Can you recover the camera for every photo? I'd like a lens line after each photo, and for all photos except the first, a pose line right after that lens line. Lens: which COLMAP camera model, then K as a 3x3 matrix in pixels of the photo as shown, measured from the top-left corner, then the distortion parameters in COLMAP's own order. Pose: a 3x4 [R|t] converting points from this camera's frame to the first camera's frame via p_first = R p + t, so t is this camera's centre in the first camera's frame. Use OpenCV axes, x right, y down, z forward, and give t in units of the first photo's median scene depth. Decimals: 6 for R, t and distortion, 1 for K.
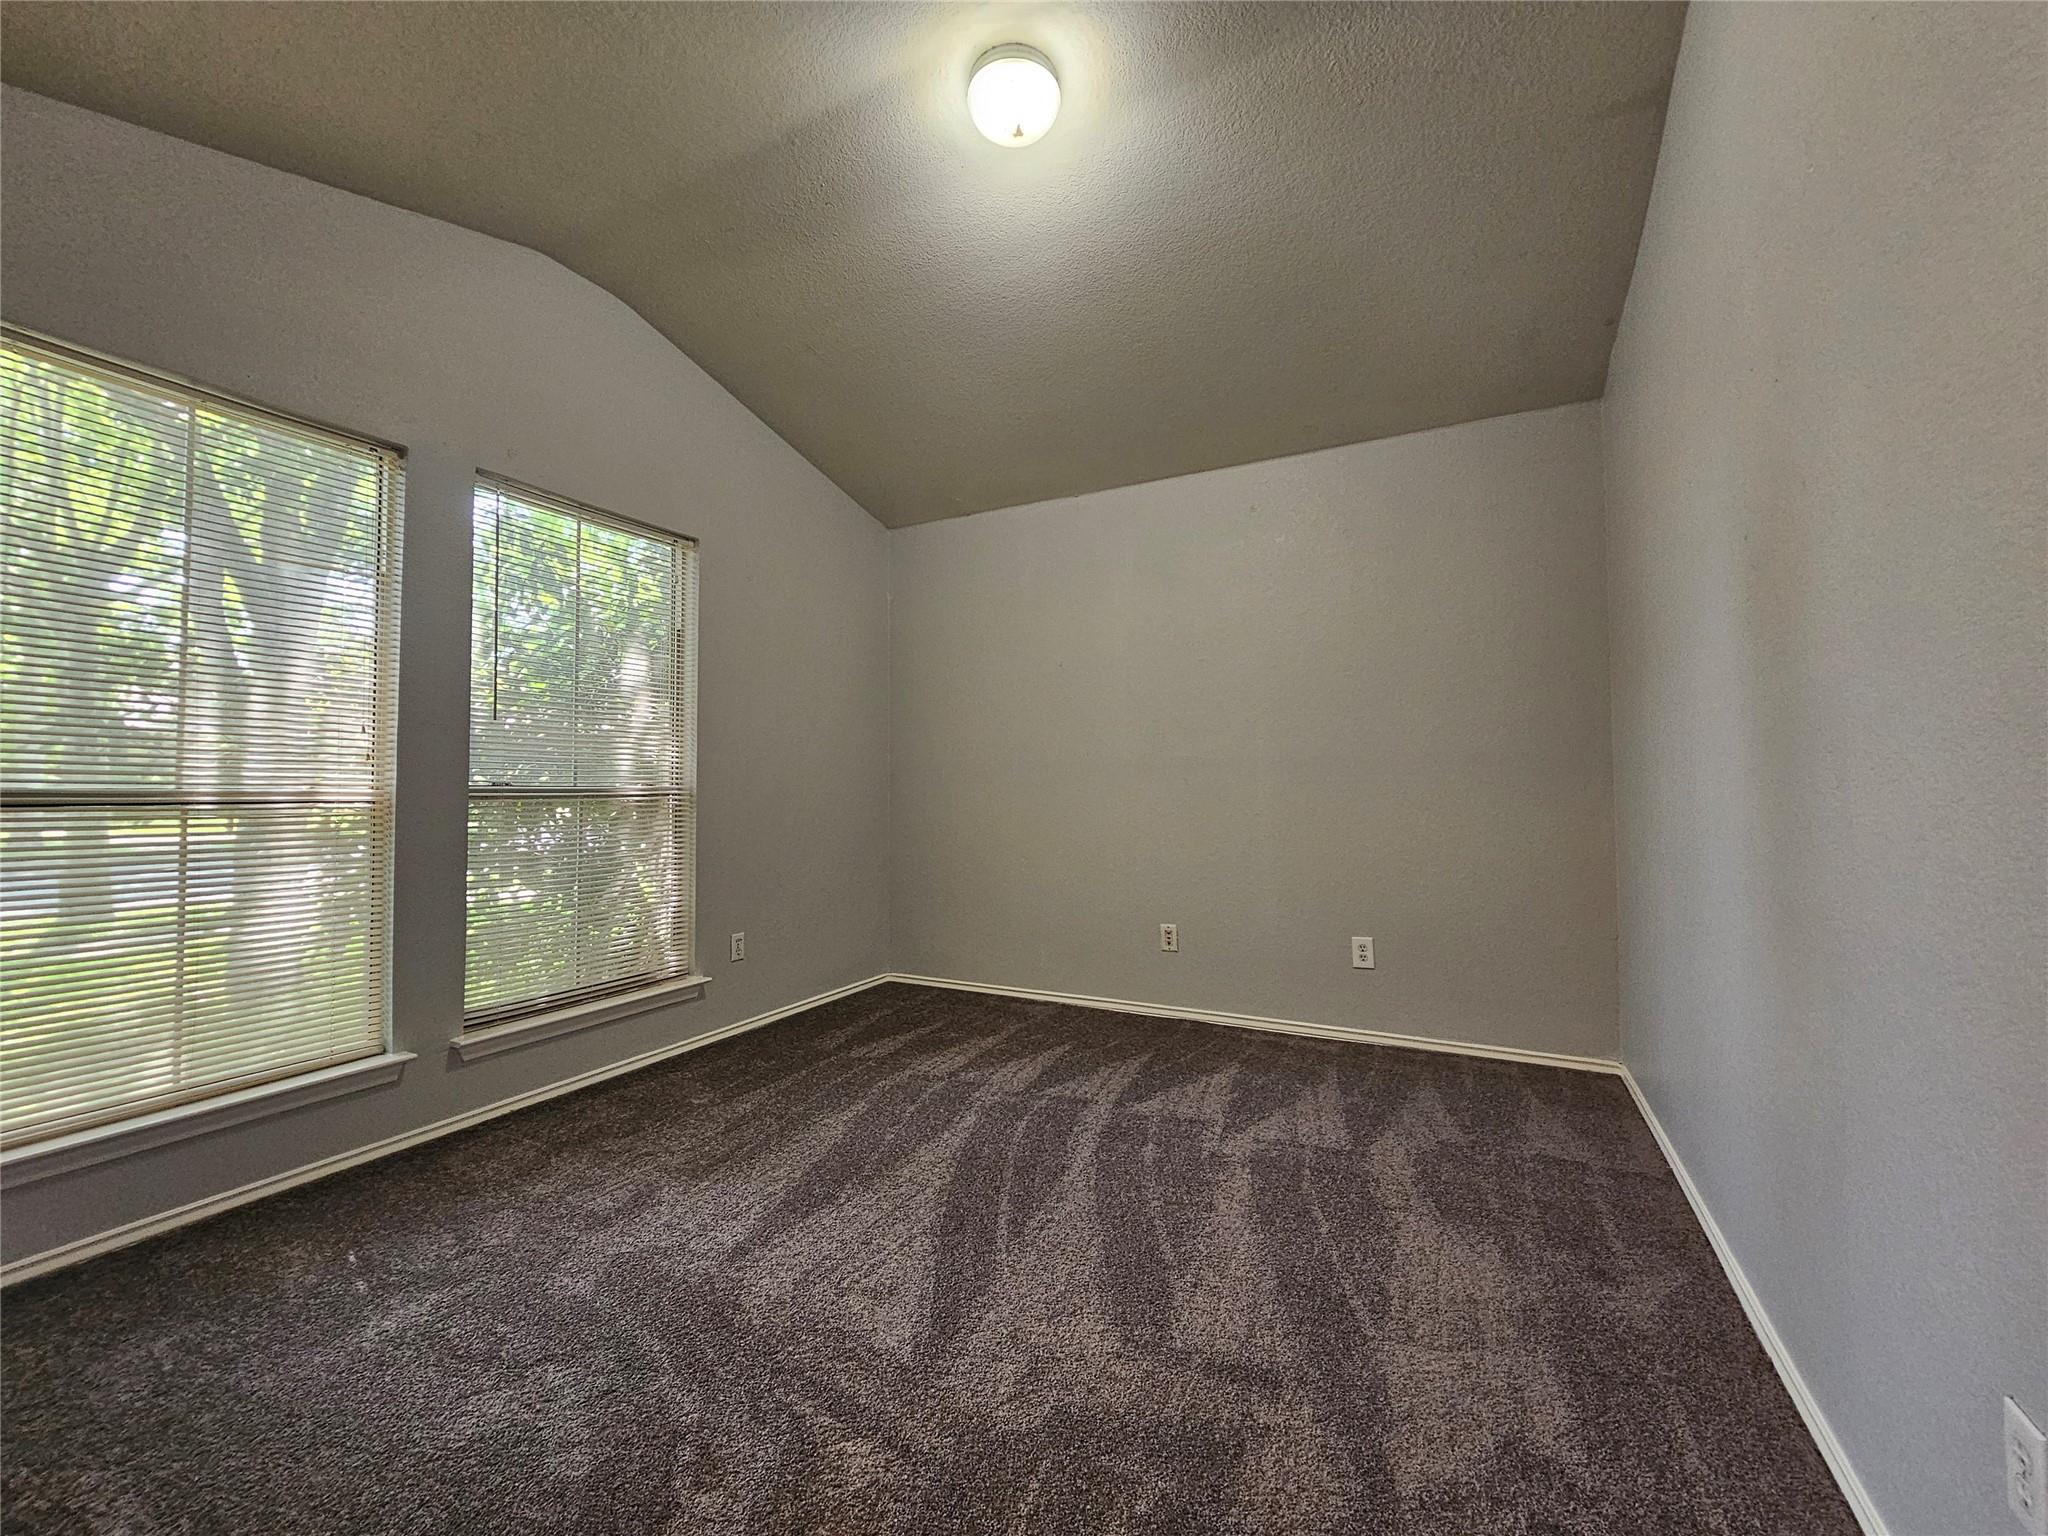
lens RADIAL K [[843.5, 0, 1023.3], [0, 843.5, 760.5], [0, 0, 1]] dist [0.000794, -0.000556]
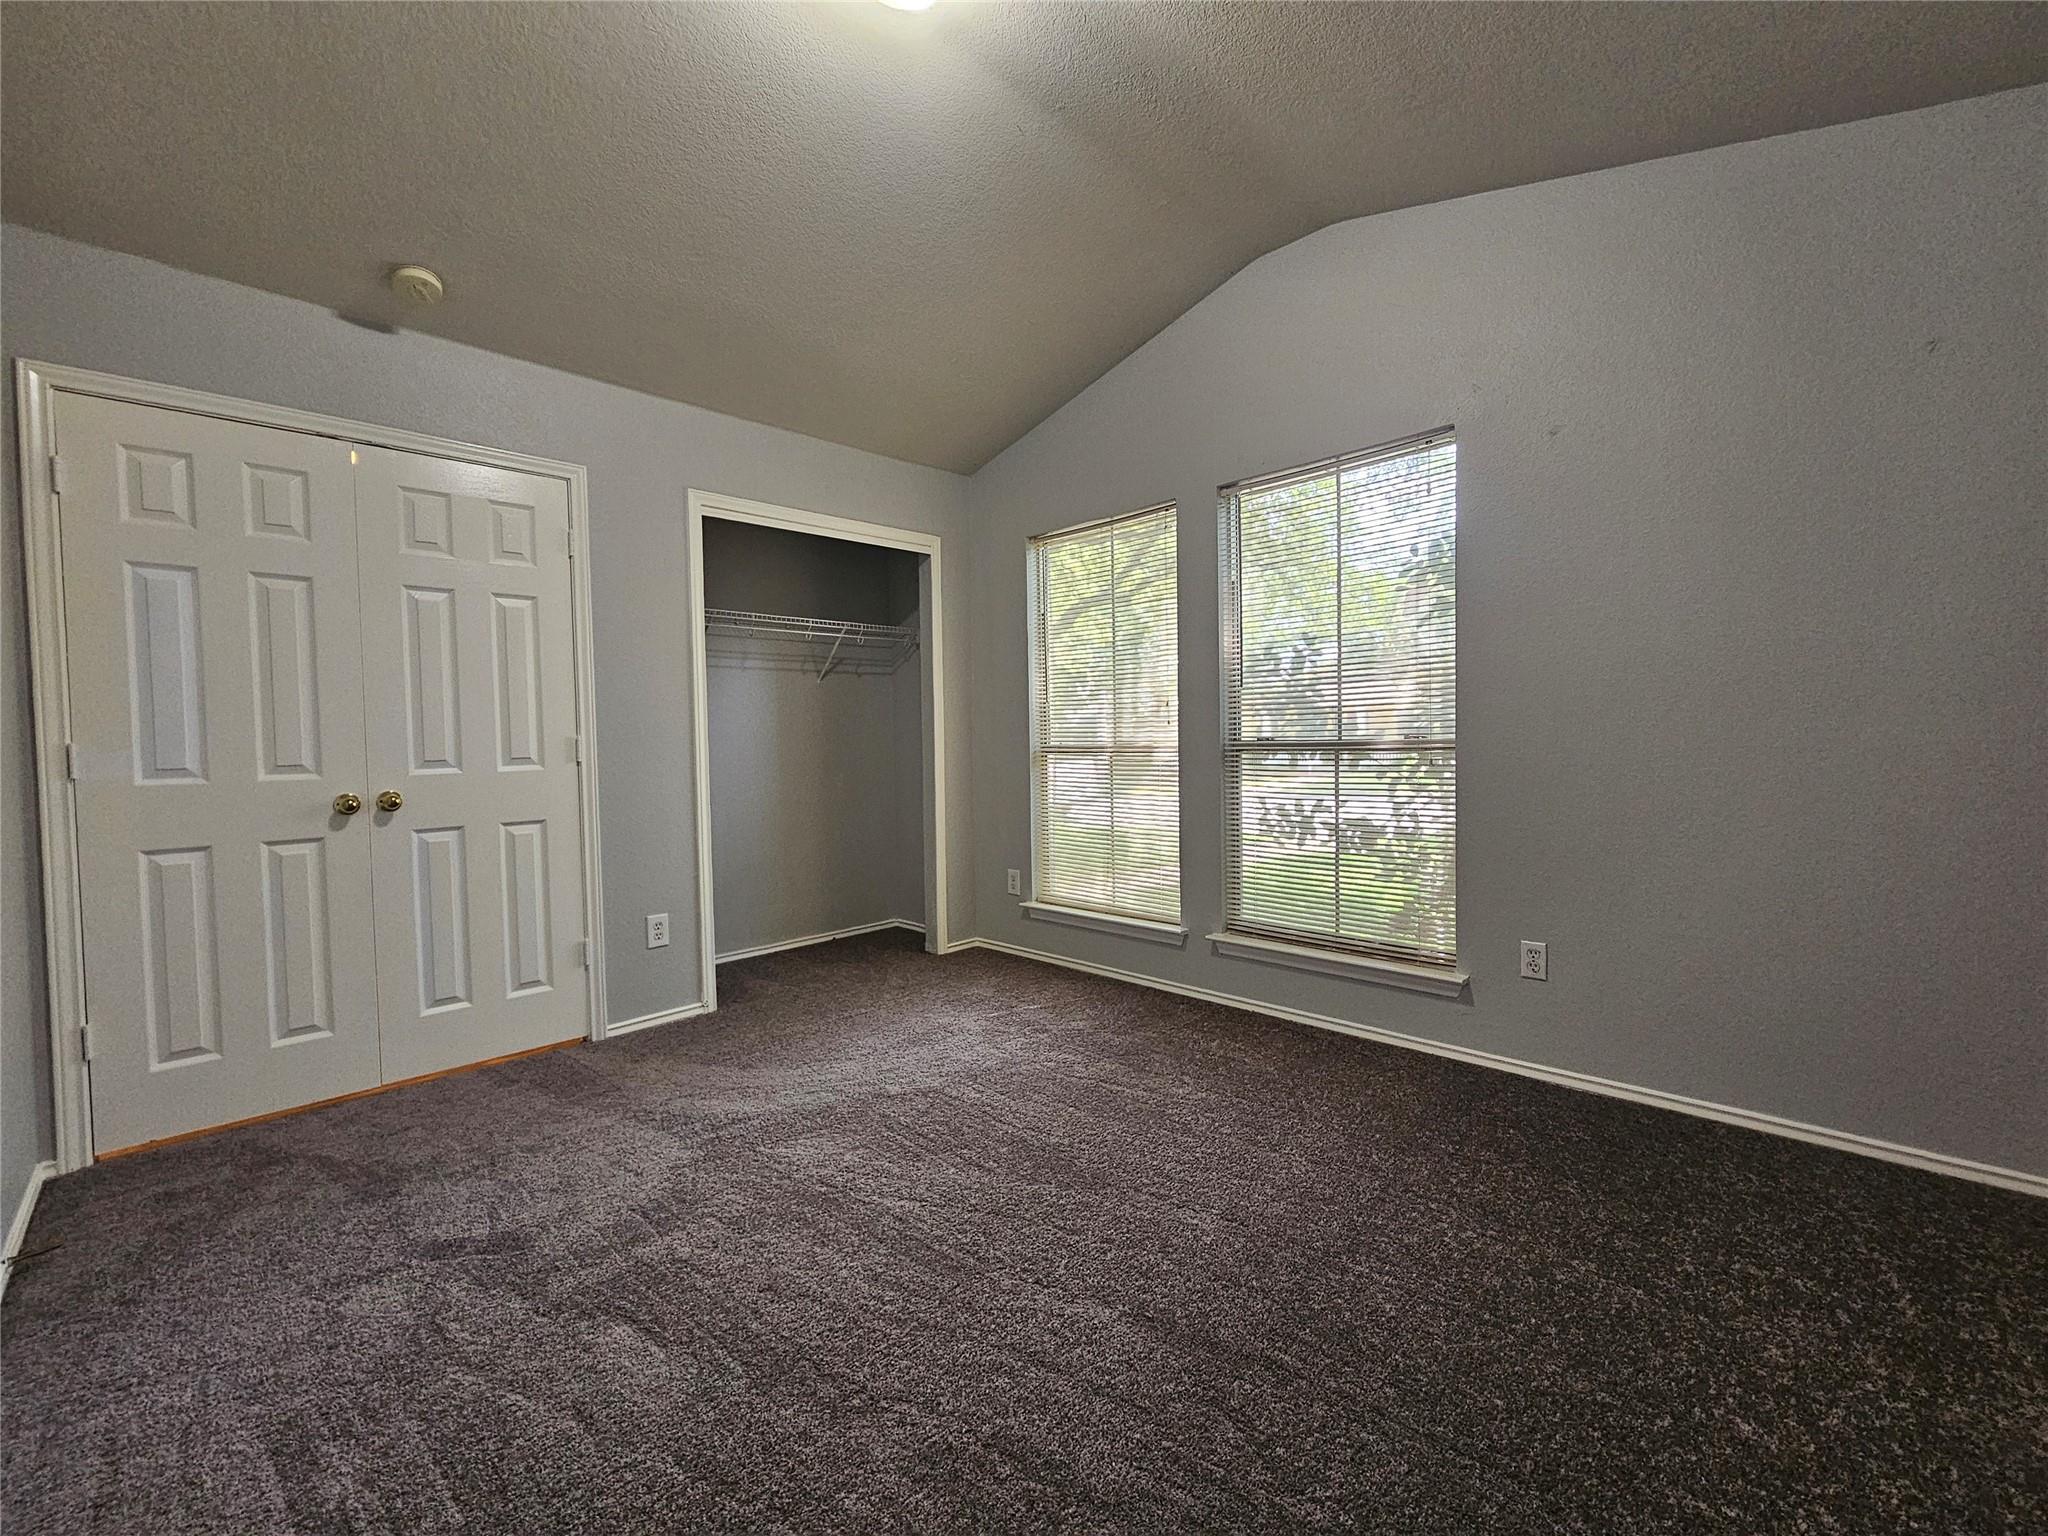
lens RADIAL K [[843.5, 0, 1023.3], [0, 843.5, 760.5], [0, 0, 1]] dist [0.000794, -0.000556]
pose [[-0.300050, 0.044258, -0.952896, 0.612810], [0.059839, 0.997829, 0.027503, 0.008809], [0.952045, -0.048768, -0.302047, 1.067475]]
